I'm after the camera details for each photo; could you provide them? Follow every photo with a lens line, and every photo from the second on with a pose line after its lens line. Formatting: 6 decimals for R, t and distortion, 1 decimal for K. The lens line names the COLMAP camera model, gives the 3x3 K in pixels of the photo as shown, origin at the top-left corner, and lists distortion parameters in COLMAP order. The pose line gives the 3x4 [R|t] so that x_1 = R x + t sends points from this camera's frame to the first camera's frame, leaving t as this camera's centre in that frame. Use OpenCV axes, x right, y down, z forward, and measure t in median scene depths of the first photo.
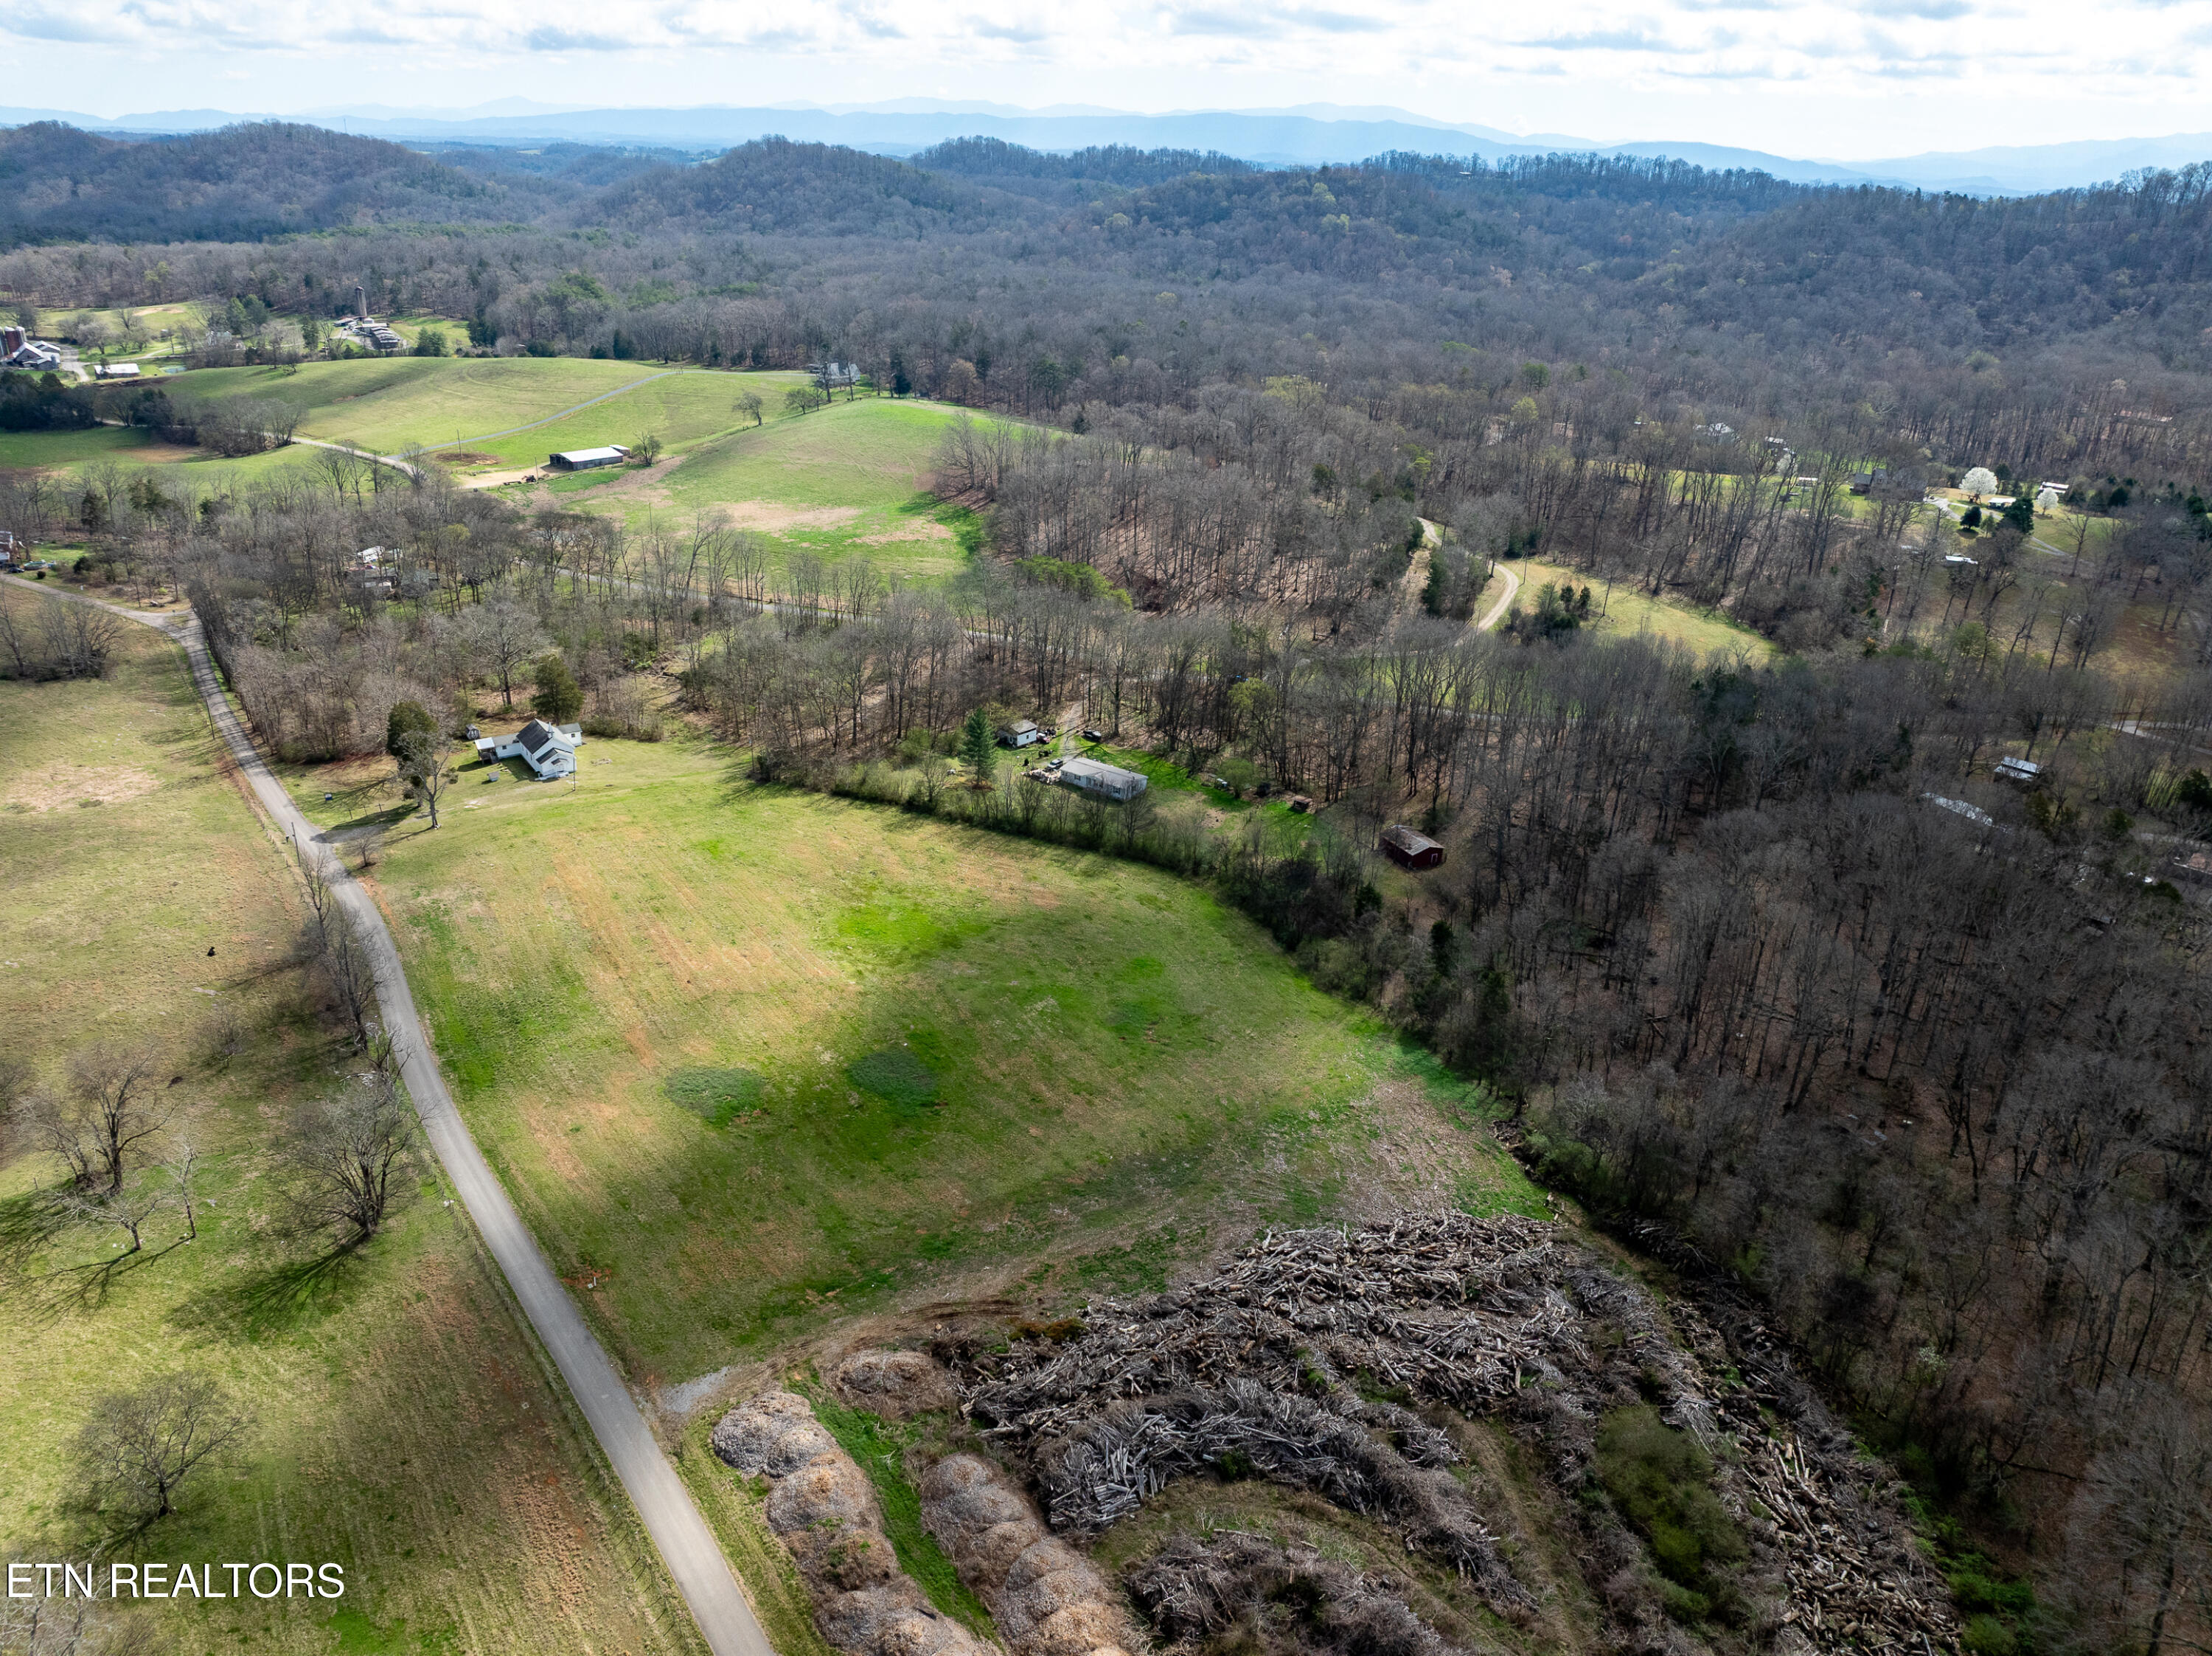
lens RADIAL K [[1557.4, 0, 1106.0], [0, 1557.4, 828.0], [0, 0, 1]] dist [-0.056762, 0.028499]
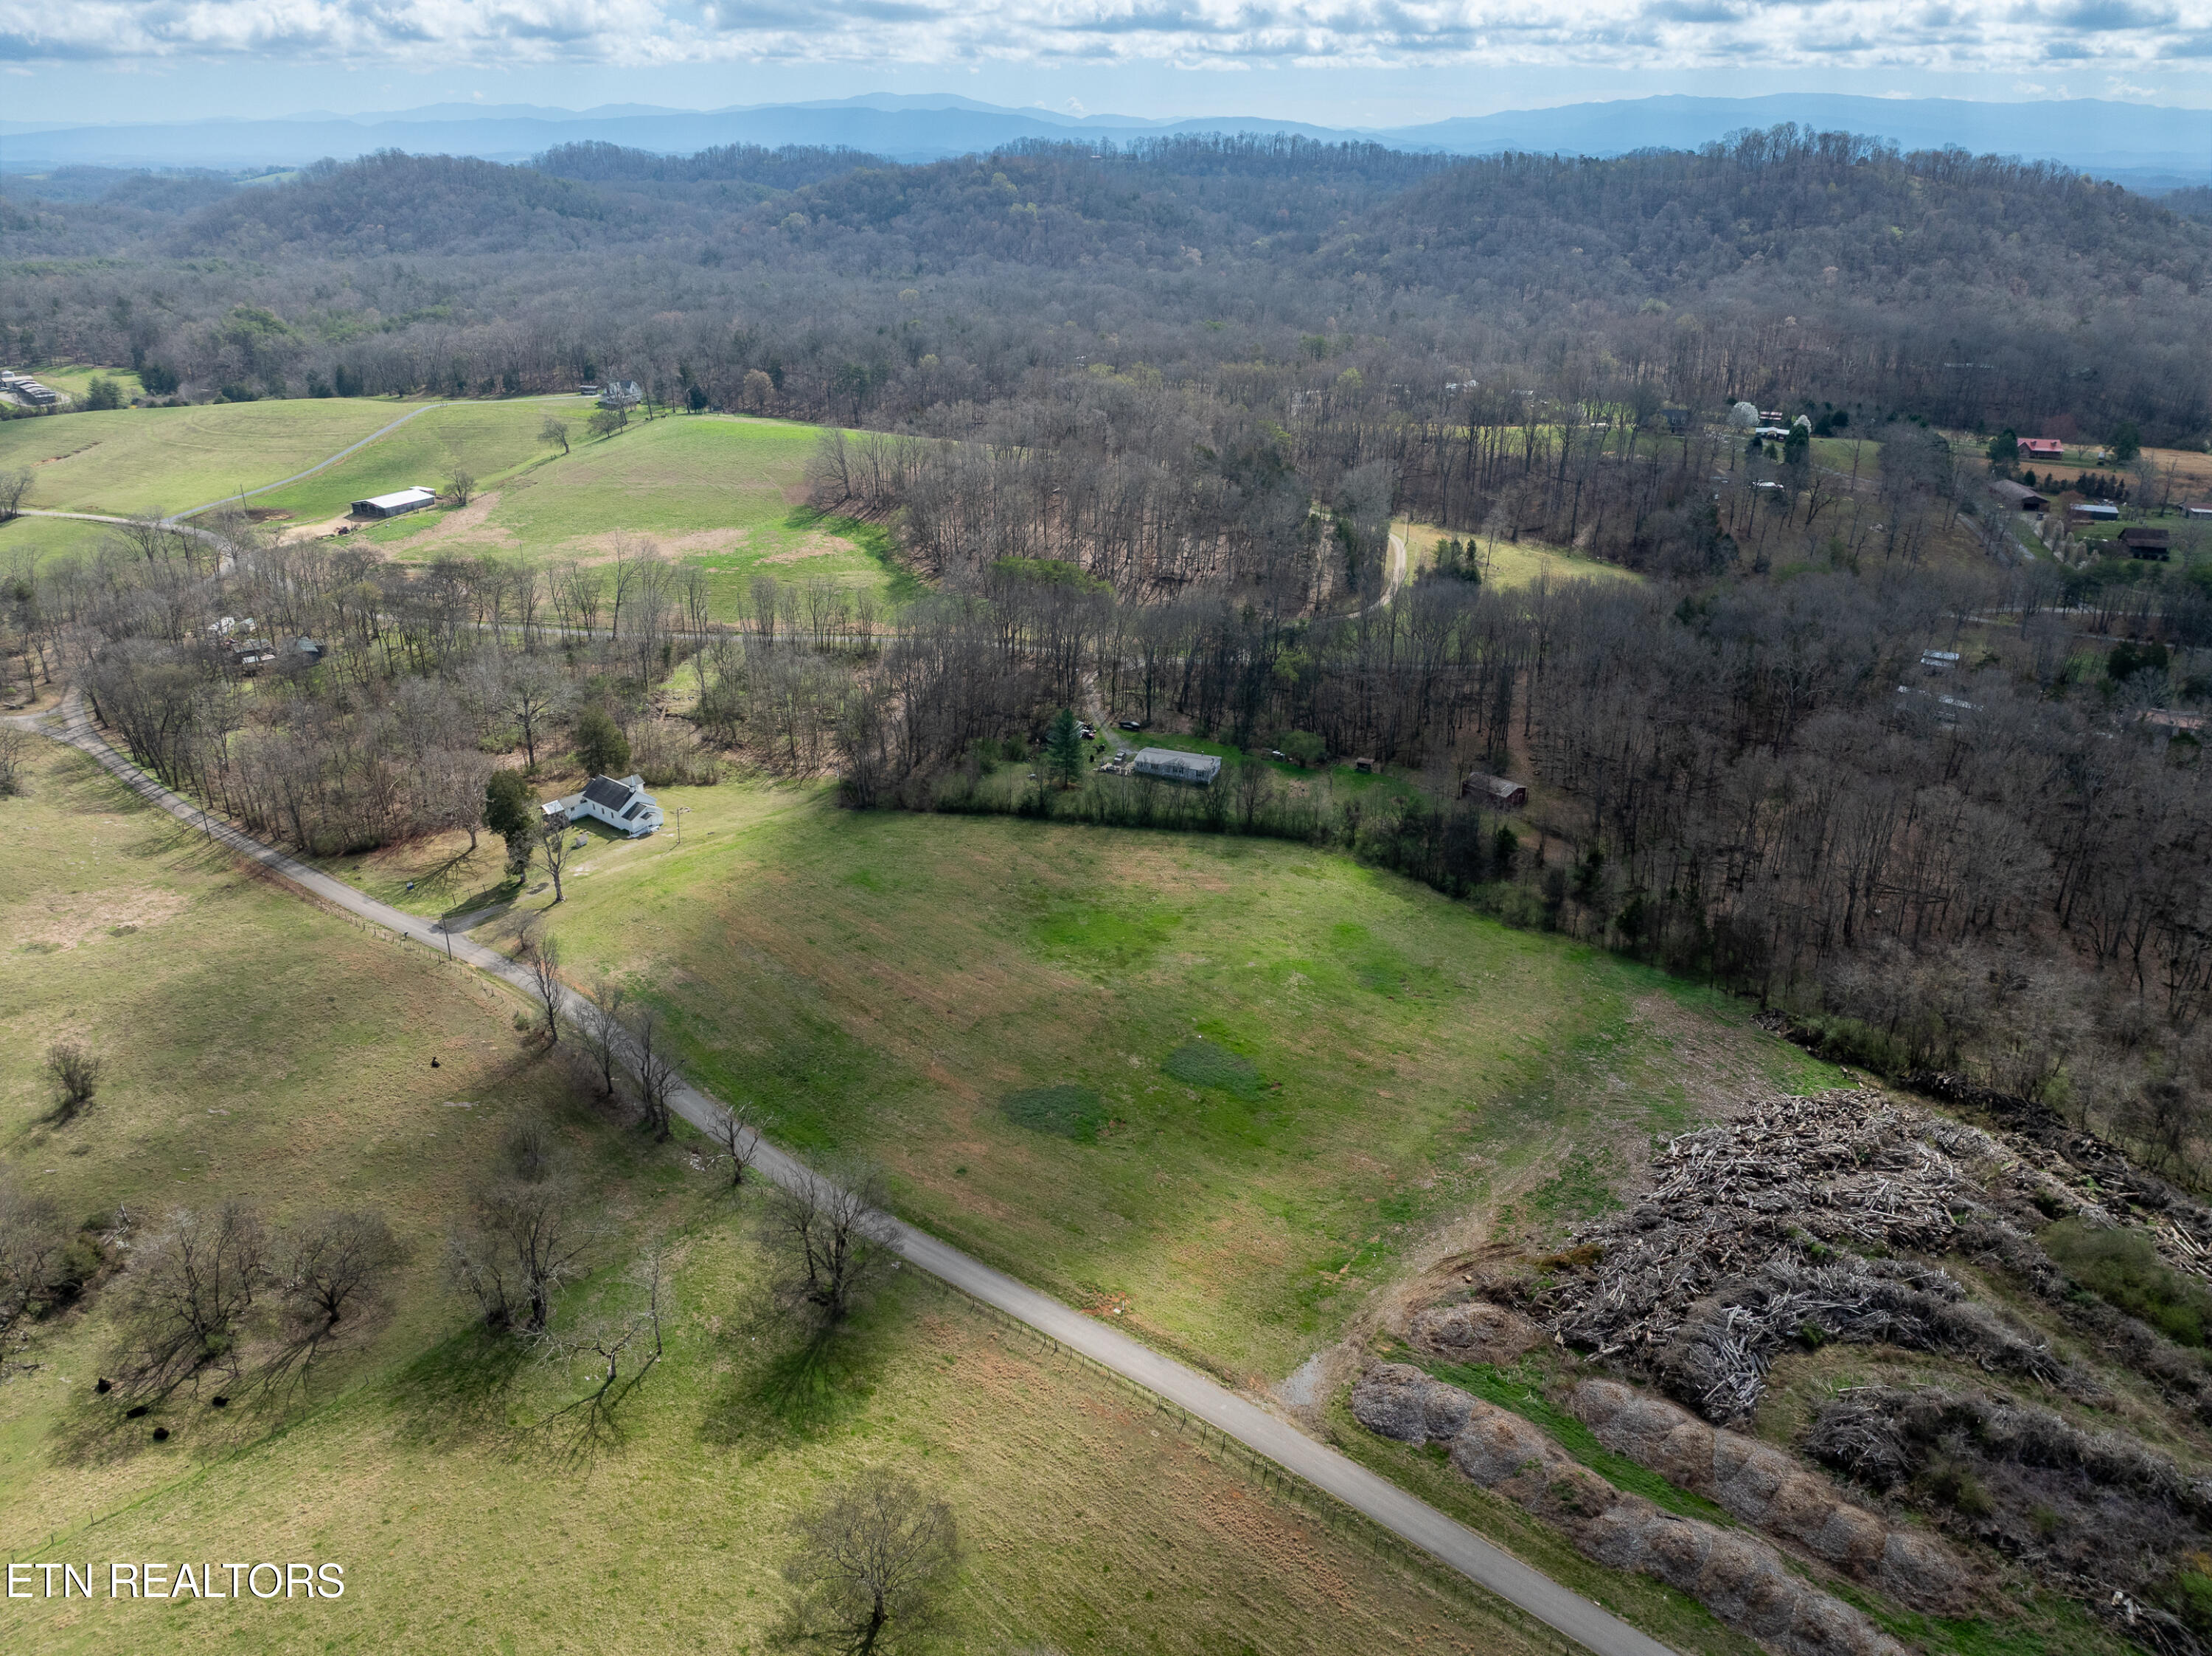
lens RADIAL K [[1555.6, 0, 1106.0], [0, 1555.6, 828.0], [0, 0, 1]] dist [-0.064822, 0.036497]
pose [[0.966764, -0.131362, 0.219343, -0.182575], [0.129914, 0.991301, 0.021080, -0.011895], [-0.220204, 0.008116, 0.975420, 0.009938]]
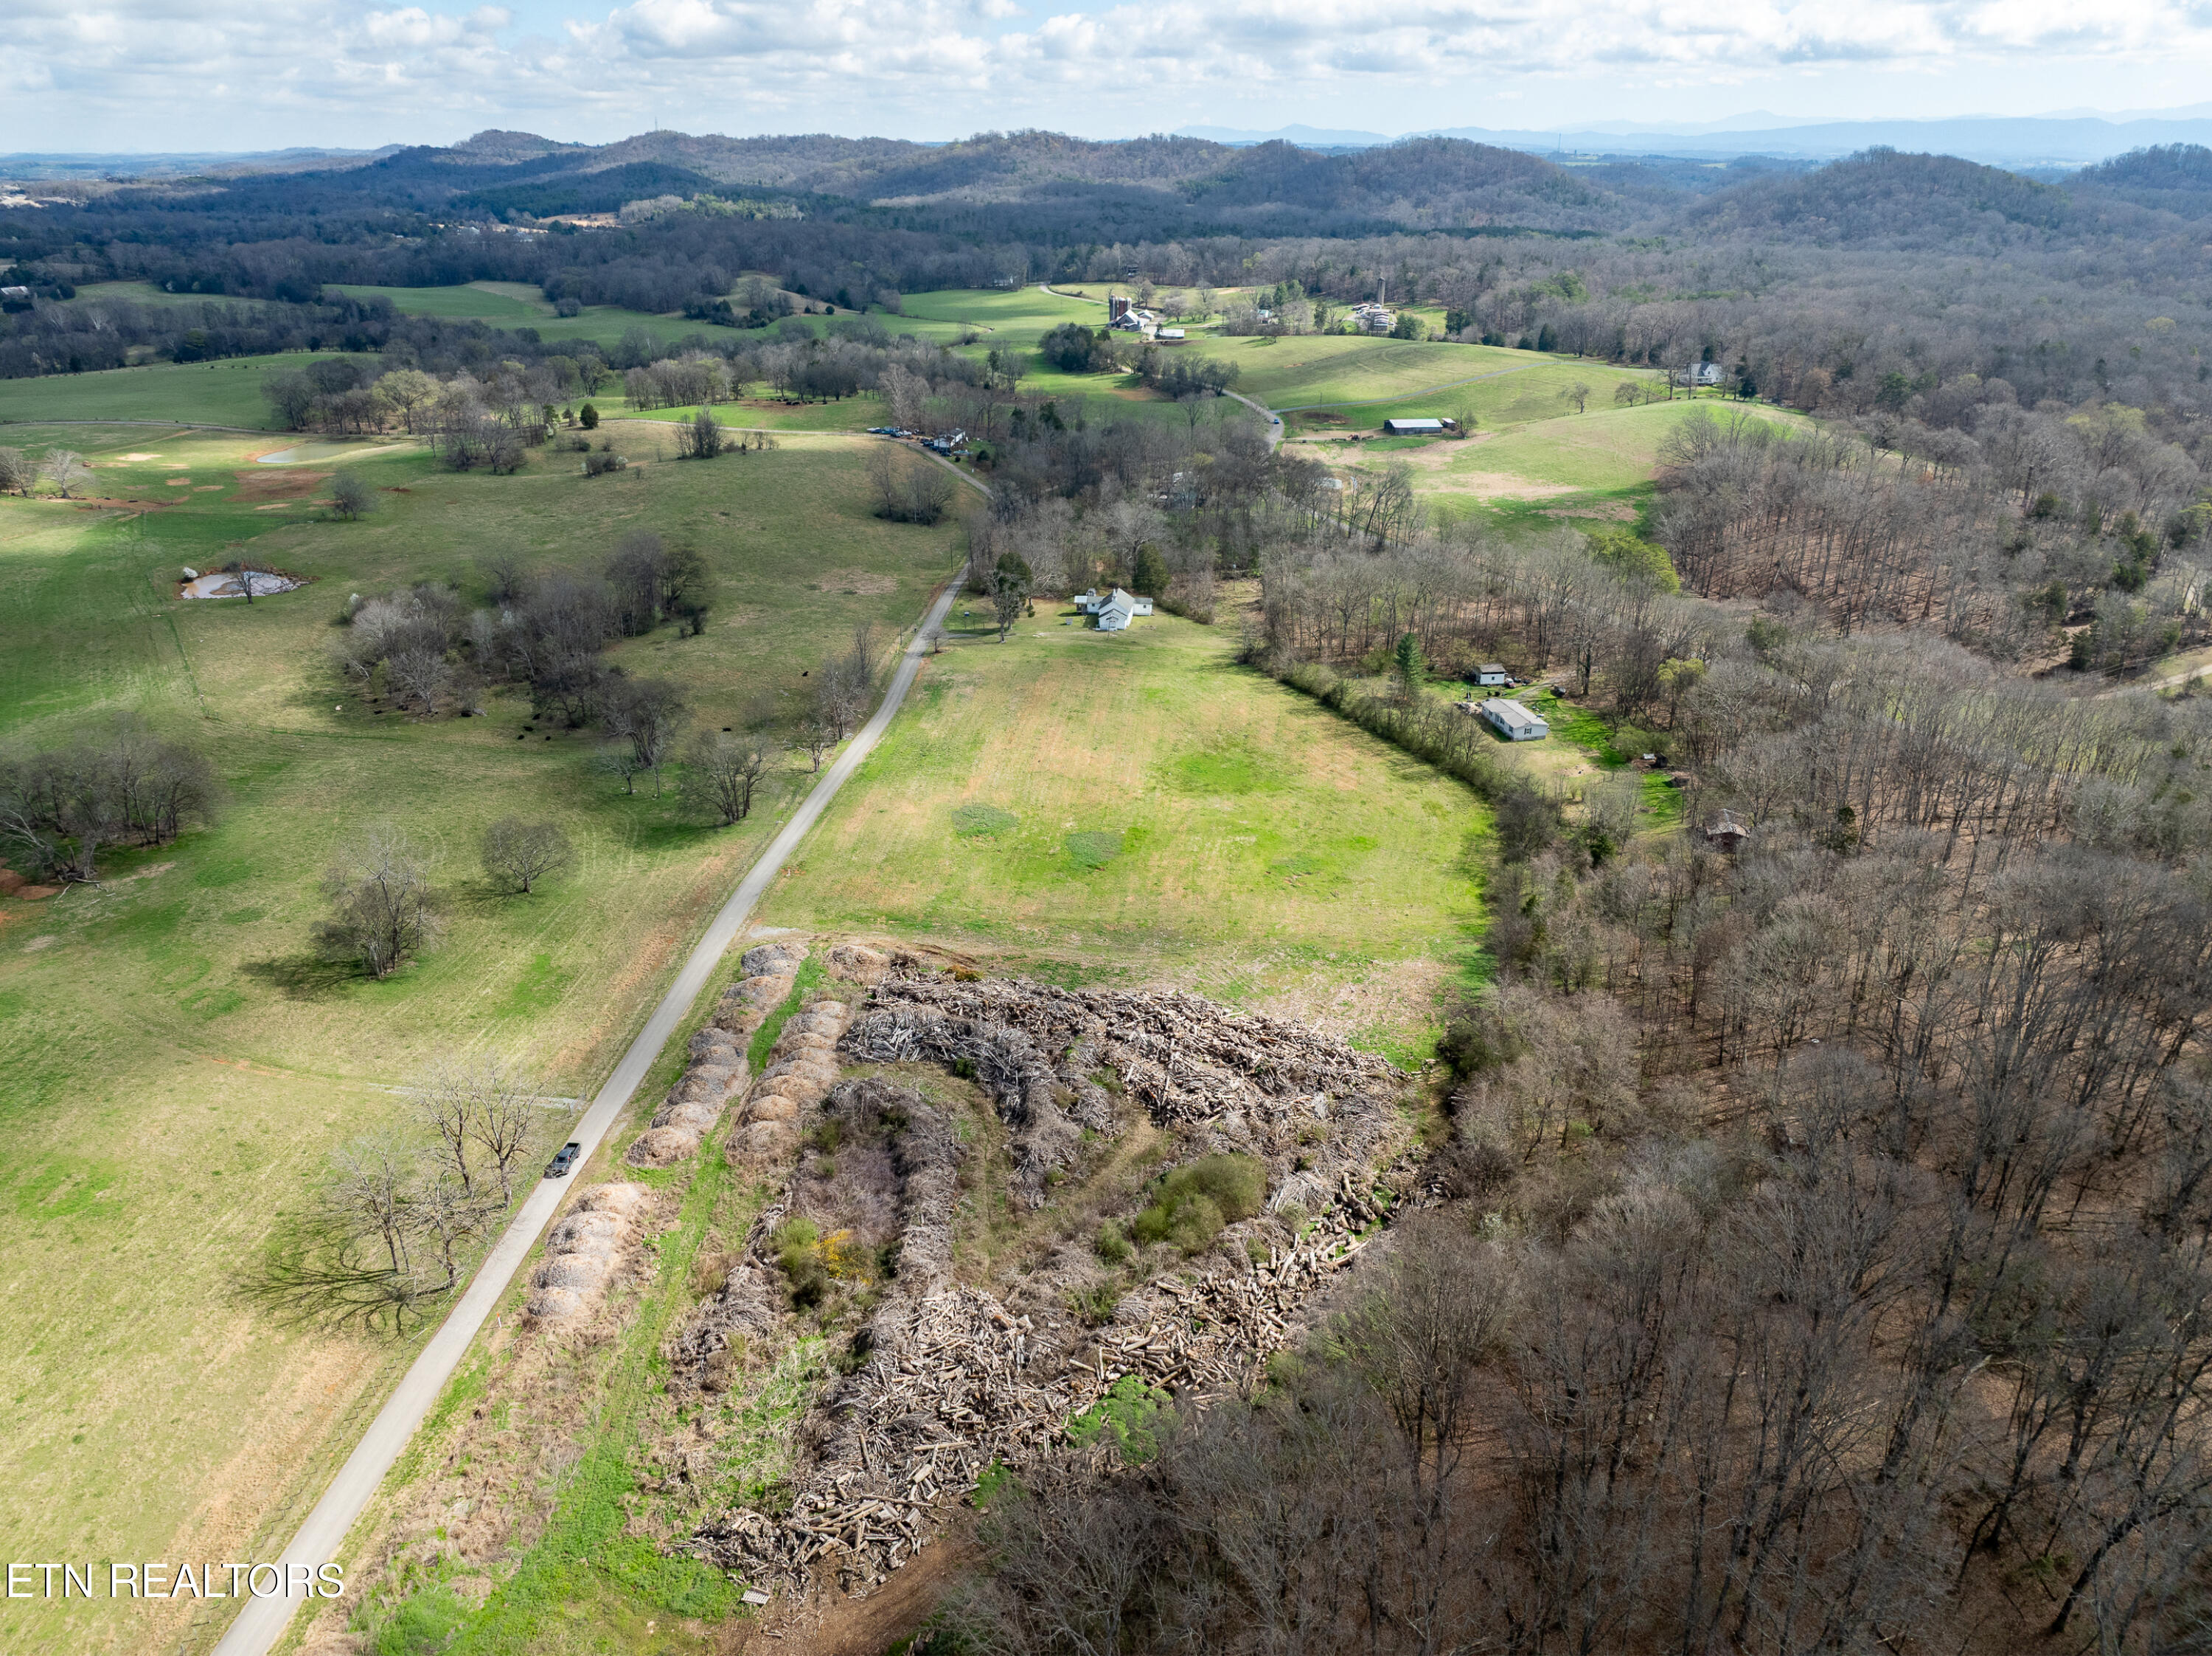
lens RADIAL K [[1555.6, 0, 1106.0], [0, 1555.6, 828.0], [0, 0, 1]] dist [-0.064822, 0.036497]
pose [[0.764076, 0.236481, -0.600220, 0.296892], [-0.240334, 0.967762, 0.075345, 0.019089], [0.598688, 0.086684, 0.796278, -0.021345]]
